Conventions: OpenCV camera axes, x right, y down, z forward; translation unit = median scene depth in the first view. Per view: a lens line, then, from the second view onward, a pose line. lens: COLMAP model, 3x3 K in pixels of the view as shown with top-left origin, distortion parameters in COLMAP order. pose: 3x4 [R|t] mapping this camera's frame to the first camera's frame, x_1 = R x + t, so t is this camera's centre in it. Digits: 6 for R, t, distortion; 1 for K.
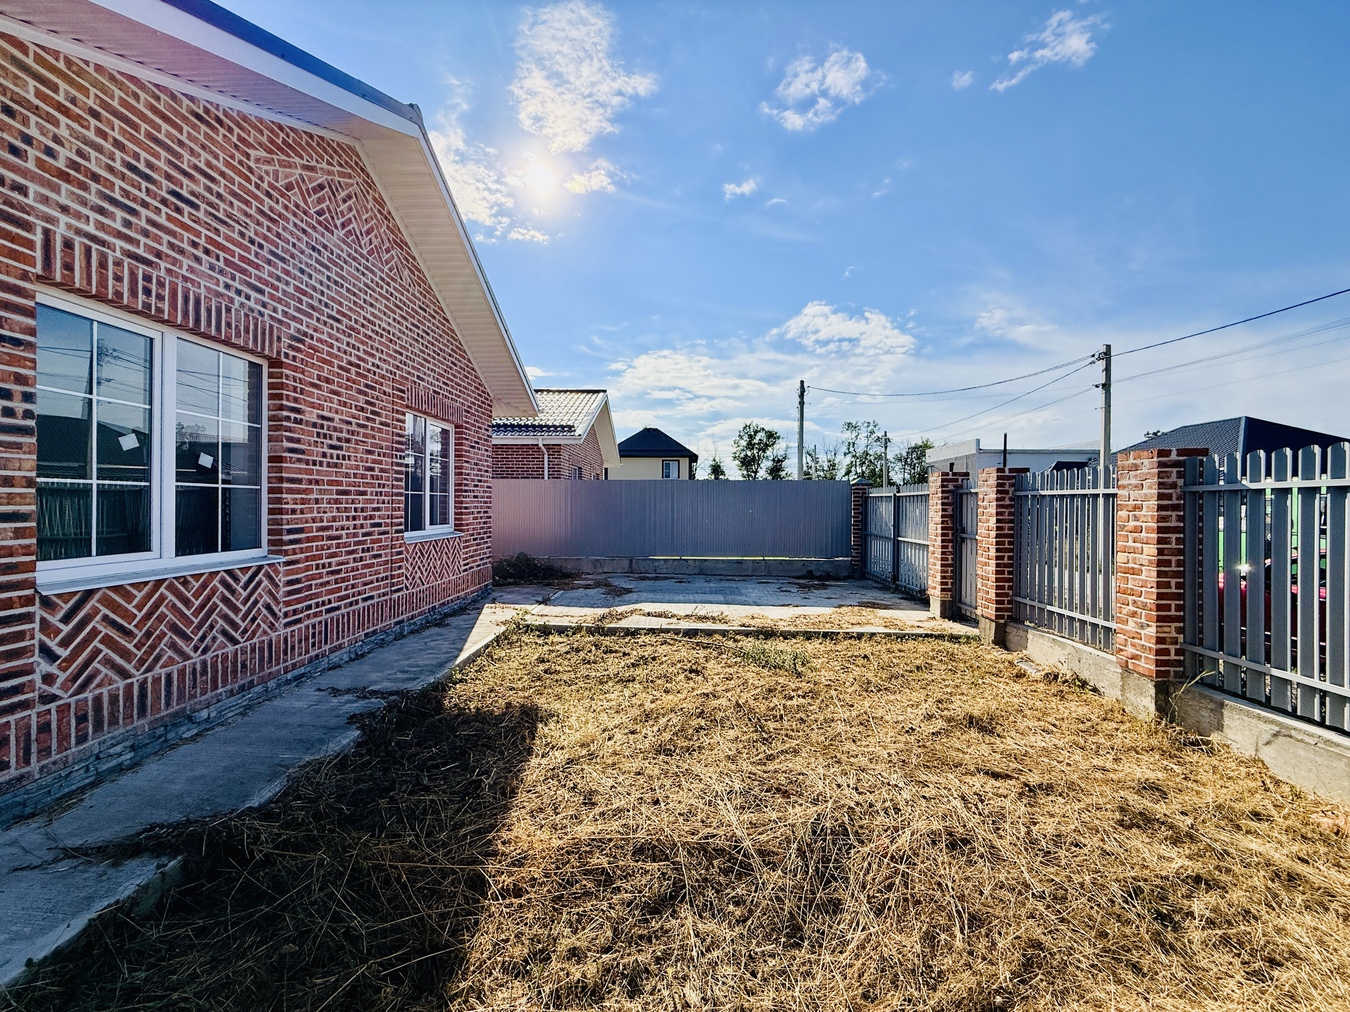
lens RADIAL K [[538.7, 0, 675.0], [0, 538.7, 506.0], [0, 0, 1]] dist [-0.000189, -0.000365]
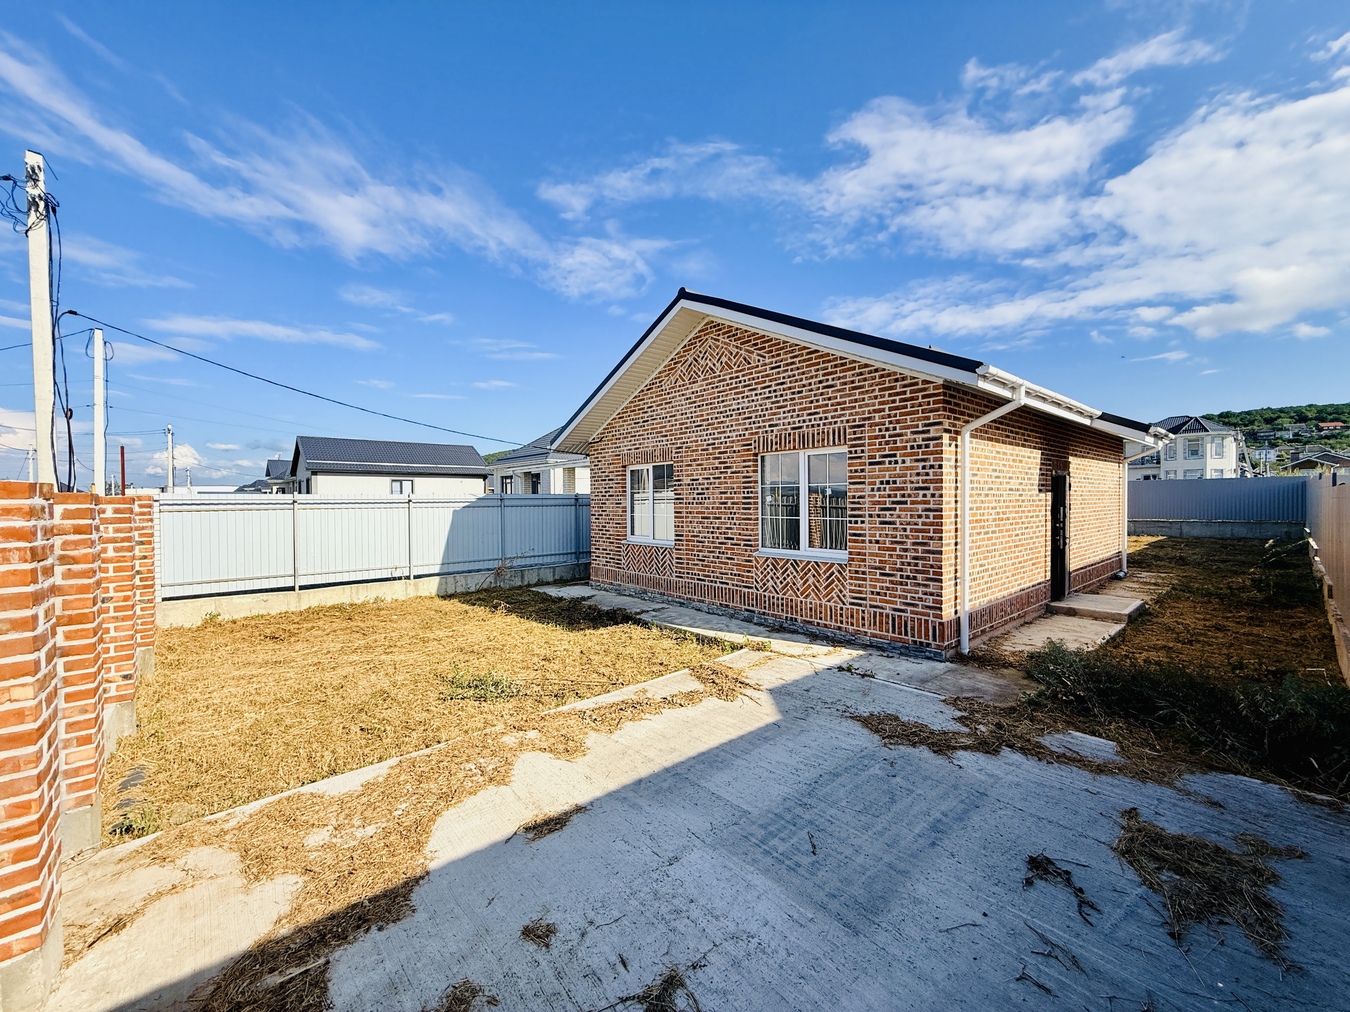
lens RADIAL K [[538.7, 0, 675.0], [0, 538.7, 506.0], [0, 0, 1]] dist [-0.000189, -0.000365]
pose [[-0.741440, 0.007049, -0.670983, 0.619273], [0.000658, 0.999952, 0.009777, -0.075426], [0.671019, 0.006808, -0.741409, 2.078602]]
